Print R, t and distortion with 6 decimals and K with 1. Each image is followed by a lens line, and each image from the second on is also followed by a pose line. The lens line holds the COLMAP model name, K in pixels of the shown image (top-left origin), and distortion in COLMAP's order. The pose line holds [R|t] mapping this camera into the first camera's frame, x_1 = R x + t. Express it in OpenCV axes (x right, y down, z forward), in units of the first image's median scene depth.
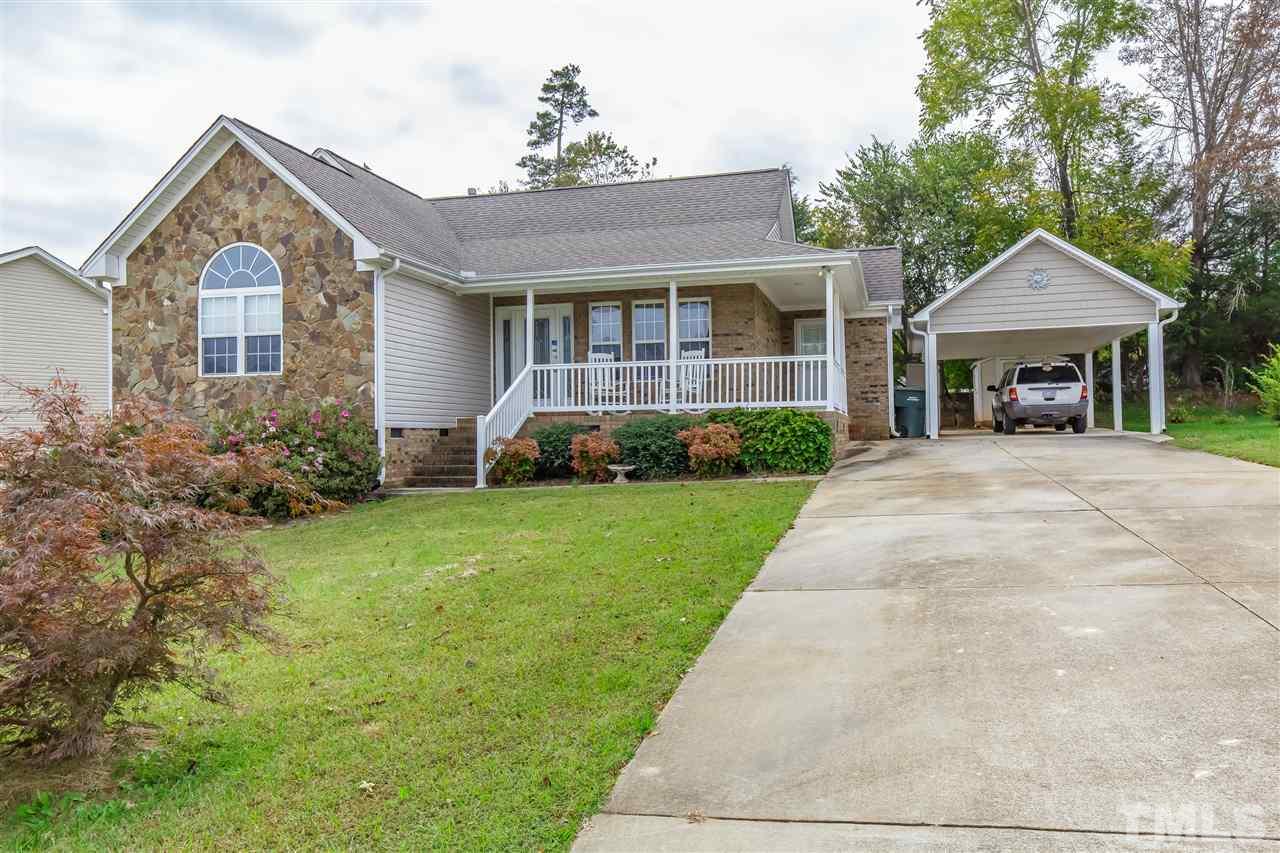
lens RADIAL K [[939.1, 0, 640.7], [0, 939.1, 421.3], [0, 0, 1]] dist [0.004375, 0.006132]
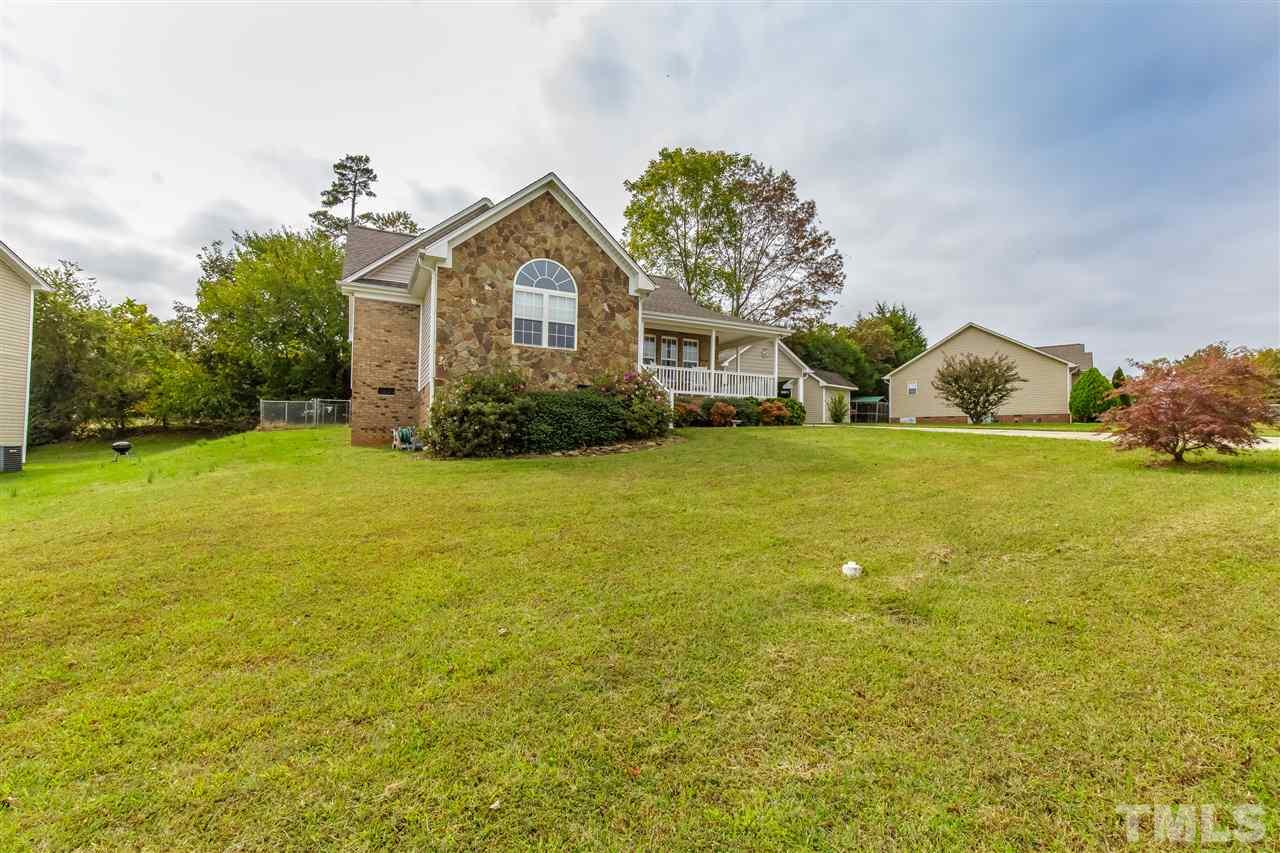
lens RADIAL K [[582.5, 0, 645.8], [0, 582.5, 429.0], [0, 0, 1]] dist [0.011768, -0.001473]
pose [[0.742074, 0.044701, 0.668826, -0.910673], [-0.034436, 0.998999, -0.028561, 0.100351], [-0.669433, -0.001837, 0.742870, 0.204817]]
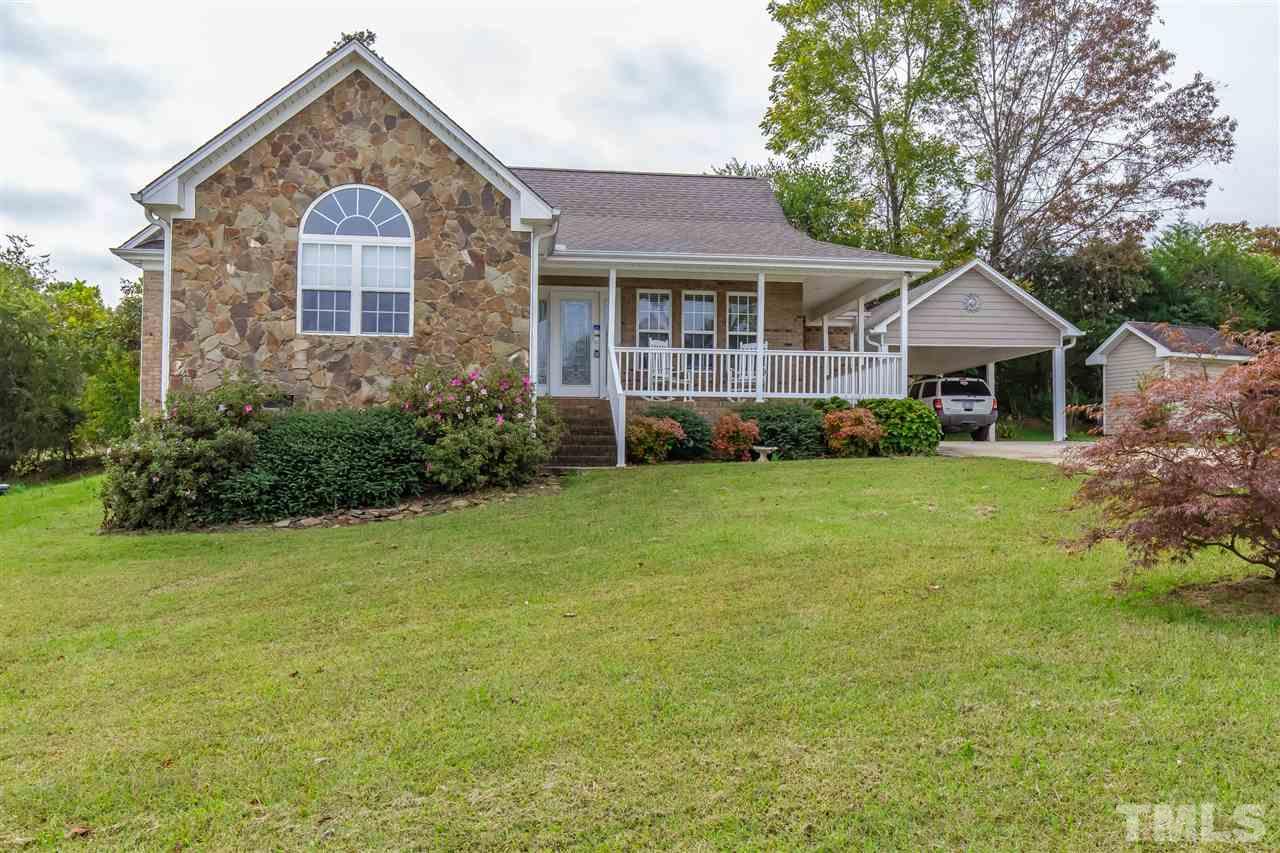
lens RADIAL K [[1016.7, 0, 636.7], [0, 1016.7, 436.2], [0, 0, 1]] dist [-0.000501, 0.006161]
pose [[0.924716, 0.030391, 0.379442, -0.534984], [-0.024479, 0.999492, -0.020396, 0.057919], [-0.379869, 0.009572, 0.924991, 0.022693]]
